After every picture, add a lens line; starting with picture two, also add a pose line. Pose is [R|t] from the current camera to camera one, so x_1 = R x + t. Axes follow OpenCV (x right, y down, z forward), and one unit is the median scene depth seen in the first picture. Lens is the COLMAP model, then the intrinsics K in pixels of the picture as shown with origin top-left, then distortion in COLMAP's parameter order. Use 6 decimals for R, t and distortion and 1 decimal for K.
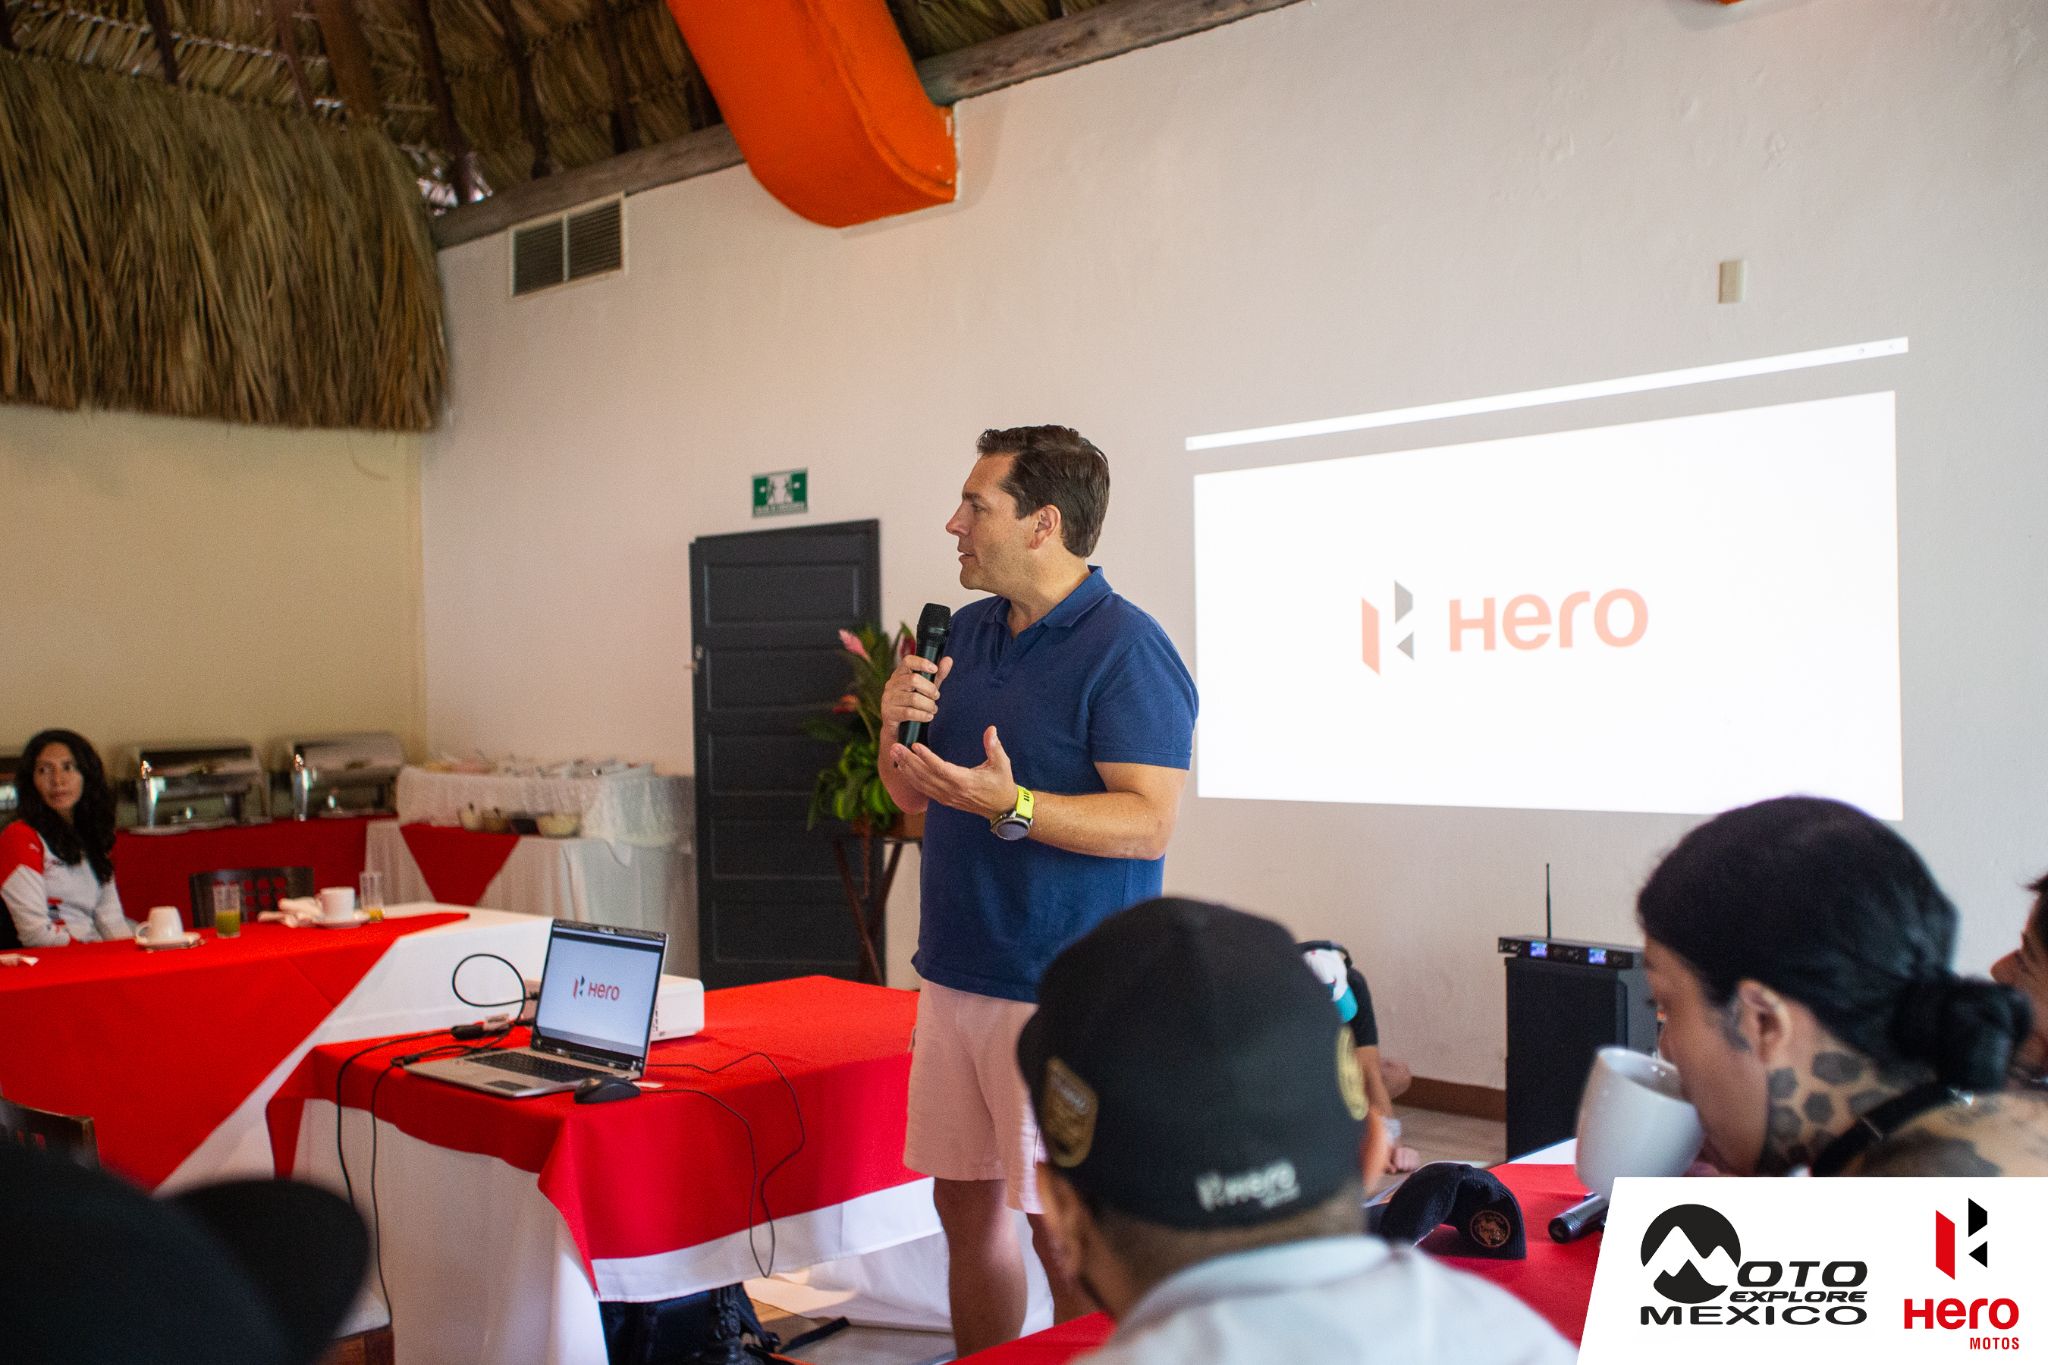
lens RADIAL K [[1964.6, 0, 1024.0], [0, 1964.6, 682.5], [0, 0, 1]] dist [-0.012481, 0.147555]
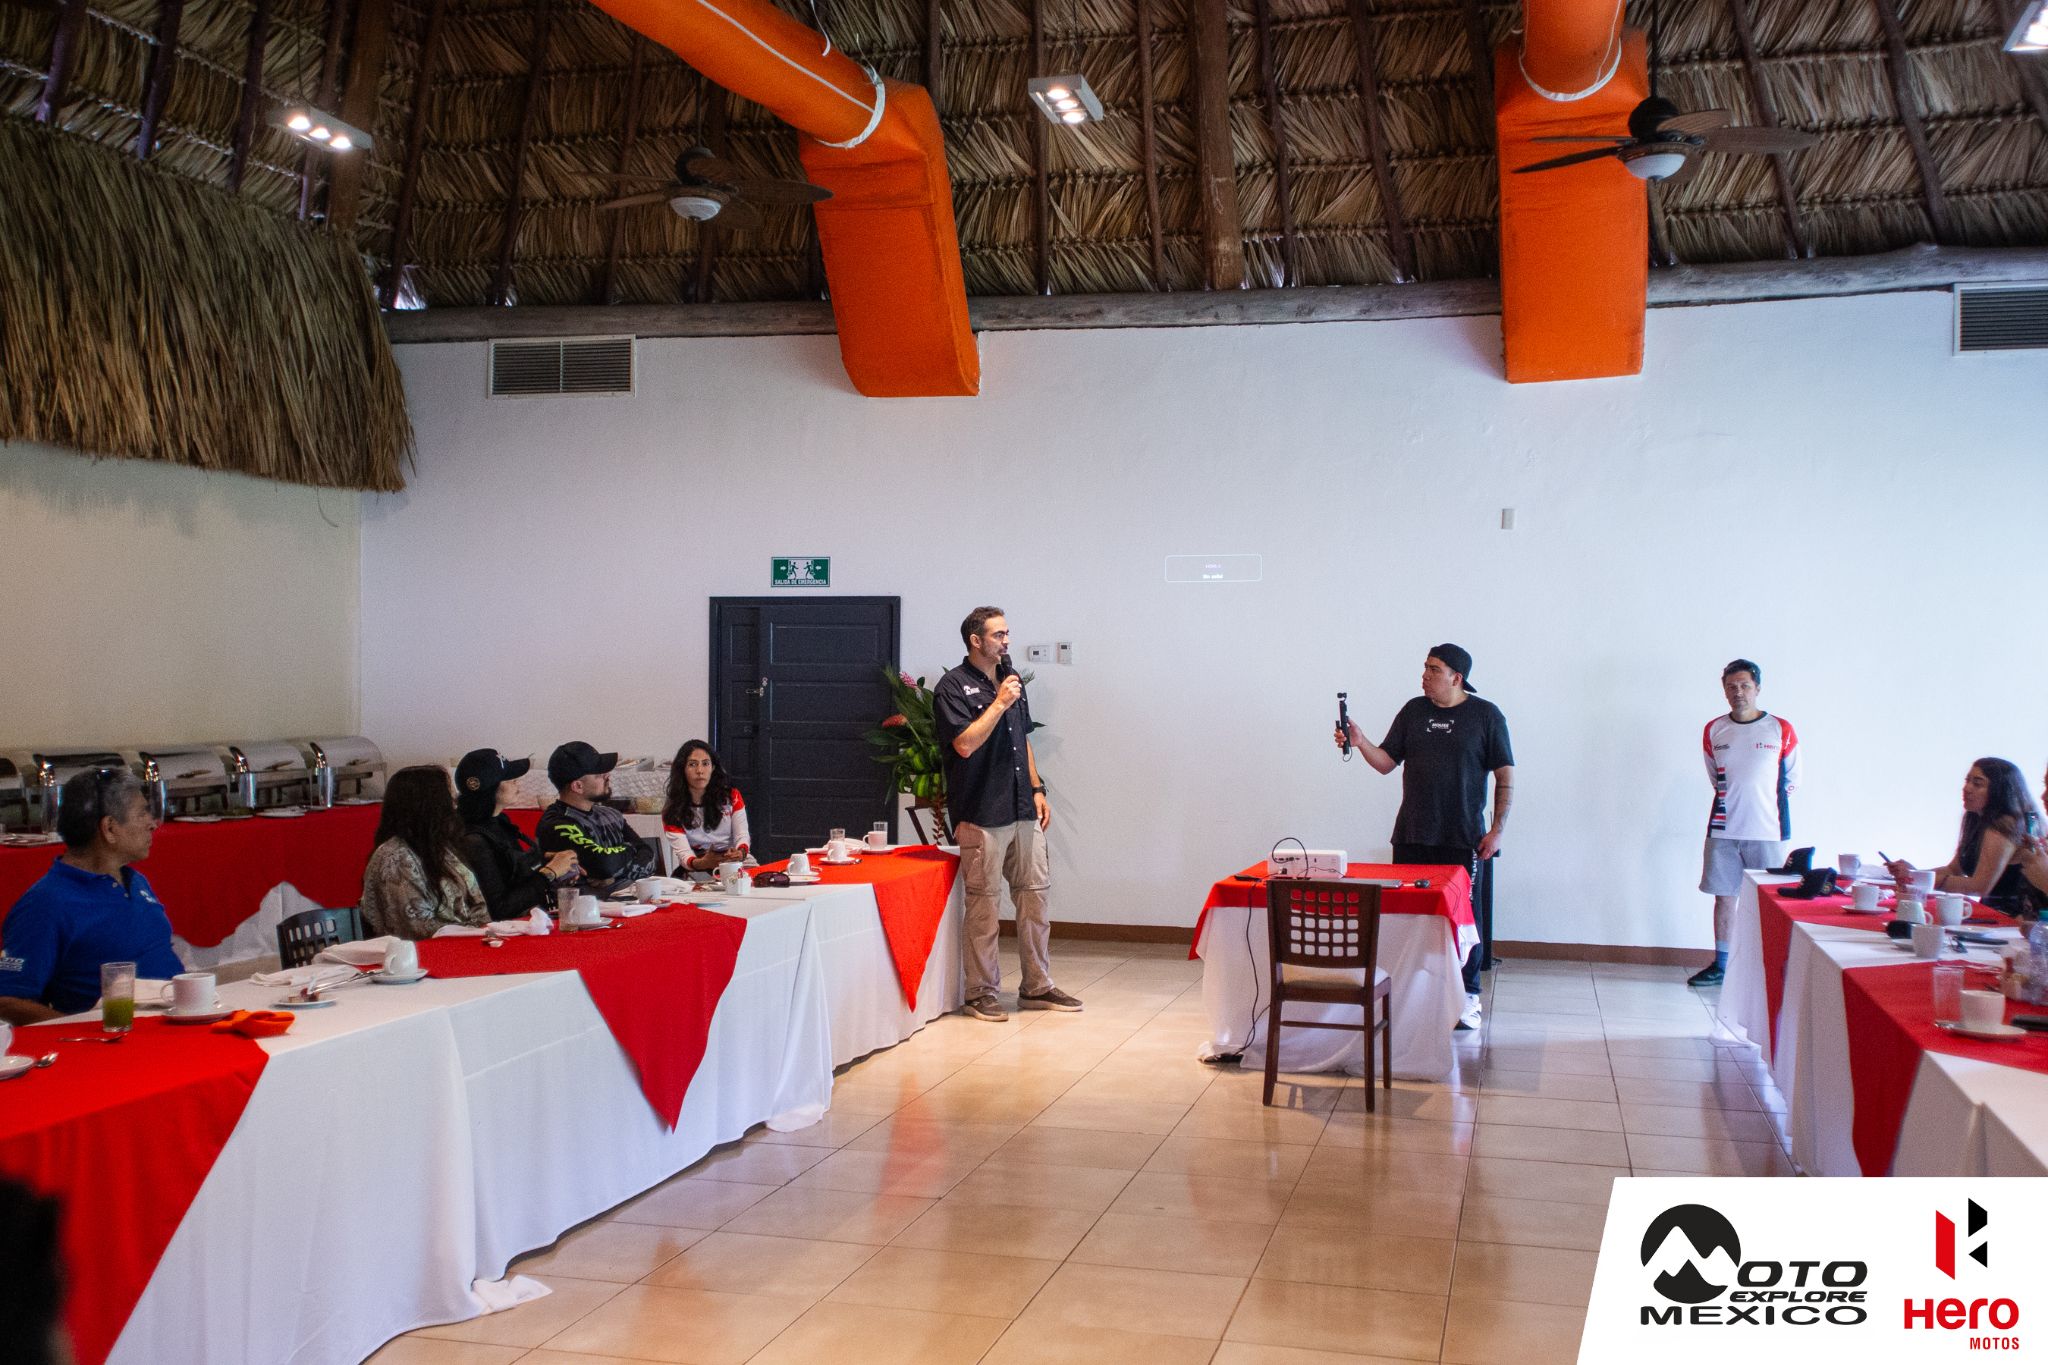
lens RADIAL K [[1878.0, 0, 1089.2], [0, 1878.0, 686.9], [0, 0, 1]] dist [0.001919, 0.175820]
pose [[0.875135, 0.018935, 0.483508, -0.607400], [-0.019275, 0.999805, -0.004266, -0.010906], [-0.483495, -0.005587, 0.875329, -0.303735]]
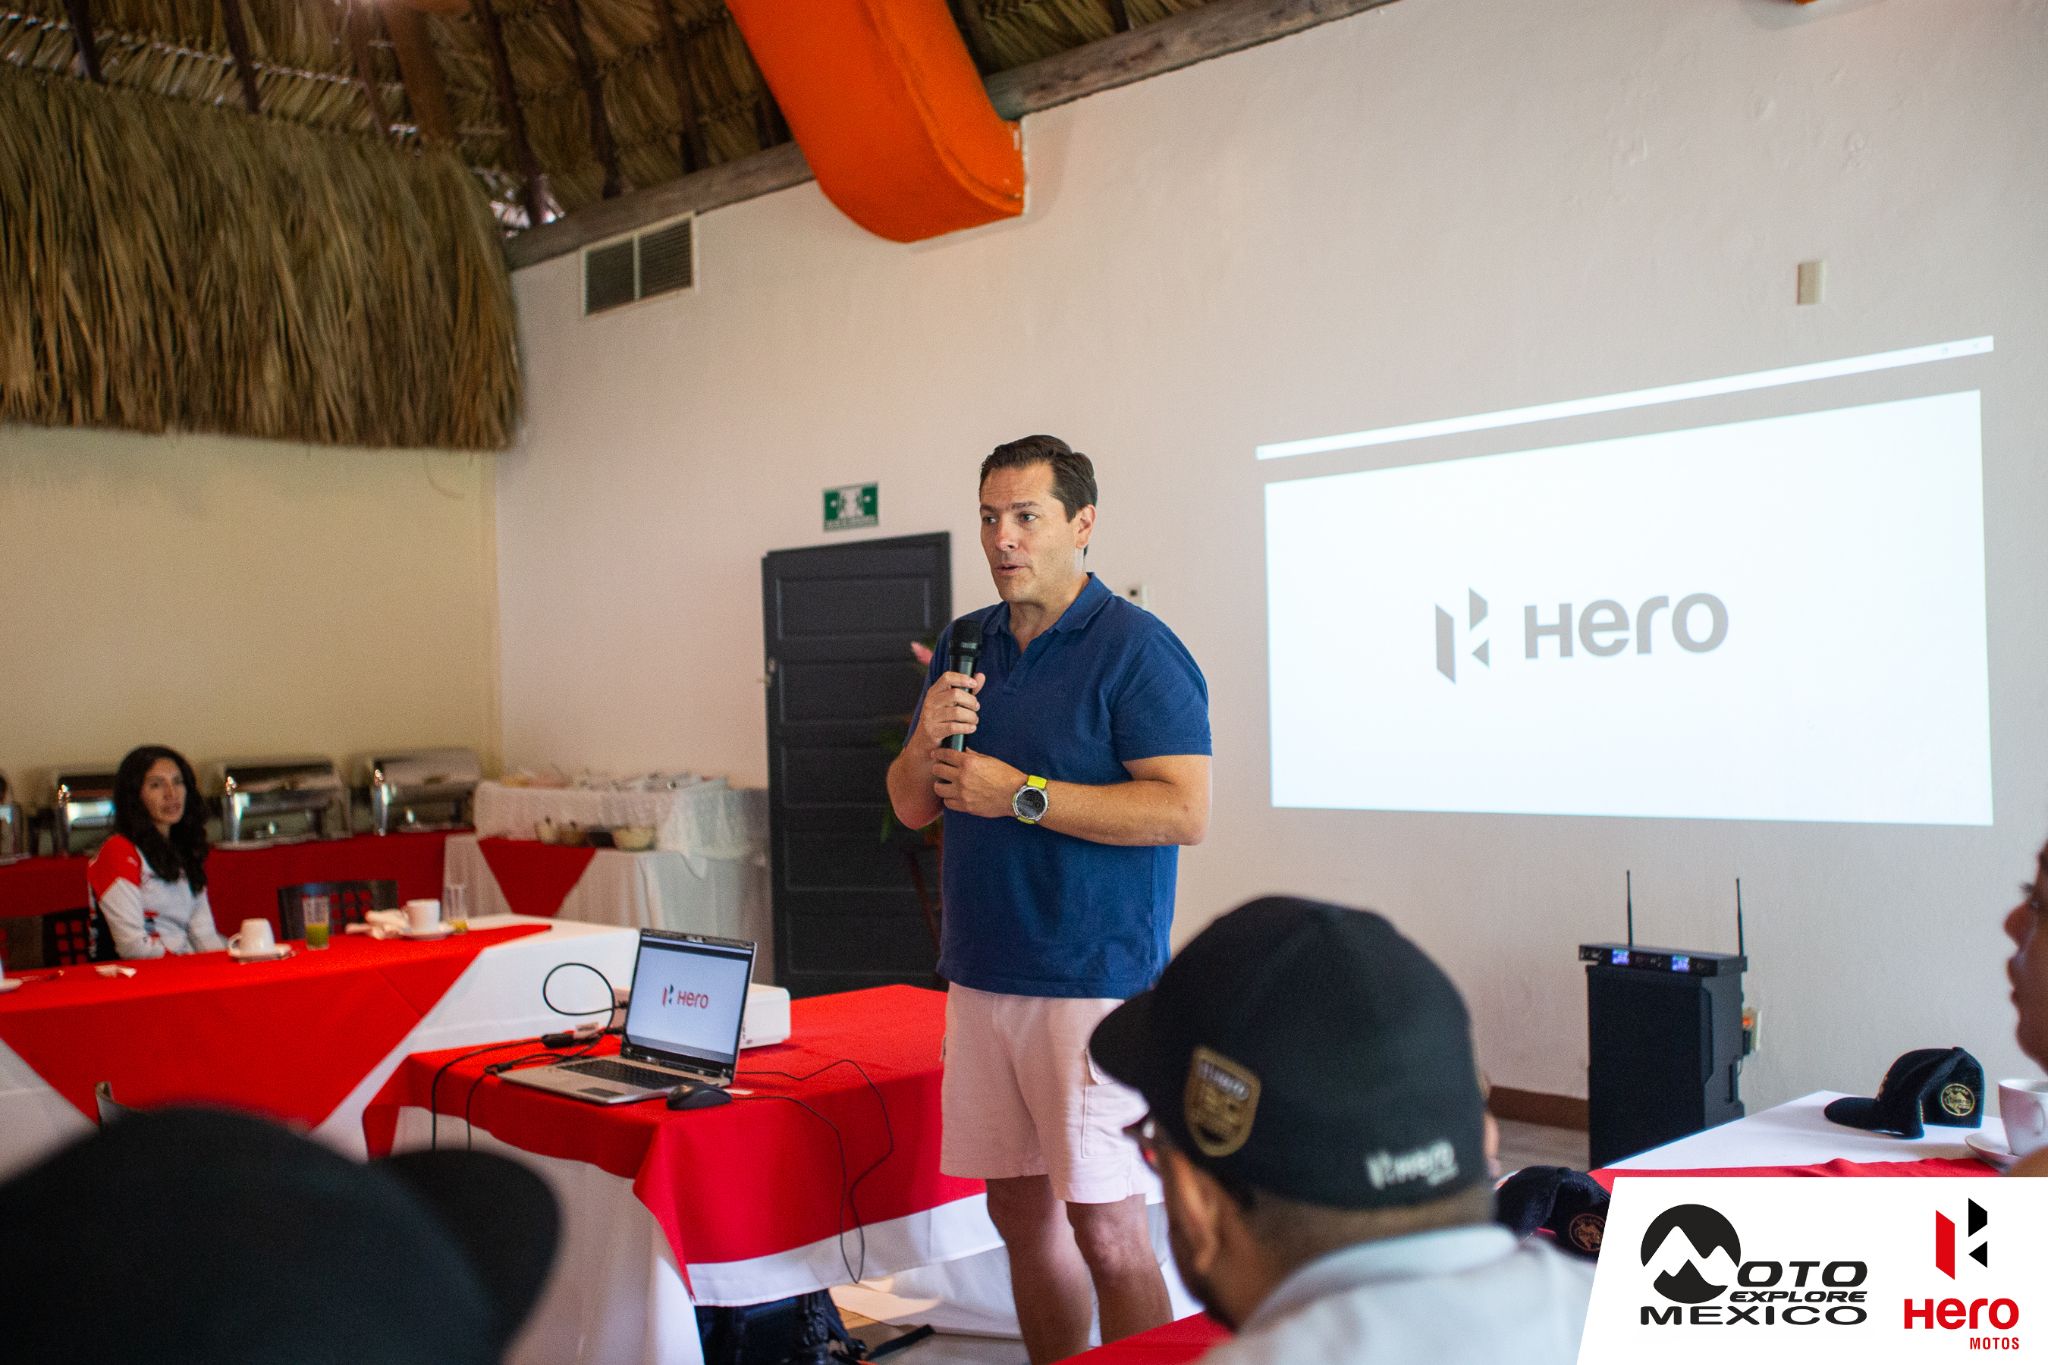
lens RADIAL K [[1964.6, 0, 1024.0], [0, 1964.6, 682.5], [0, 0, 1]] dist [-0.012481, 0.147555]
pose [[0.999473, -0.007744, -0.031525, -0.004479], [0.007537, 0.999949, -0.006700, 0.000918], [0.031576, 0.006458, 0.999480, -0.002474]]
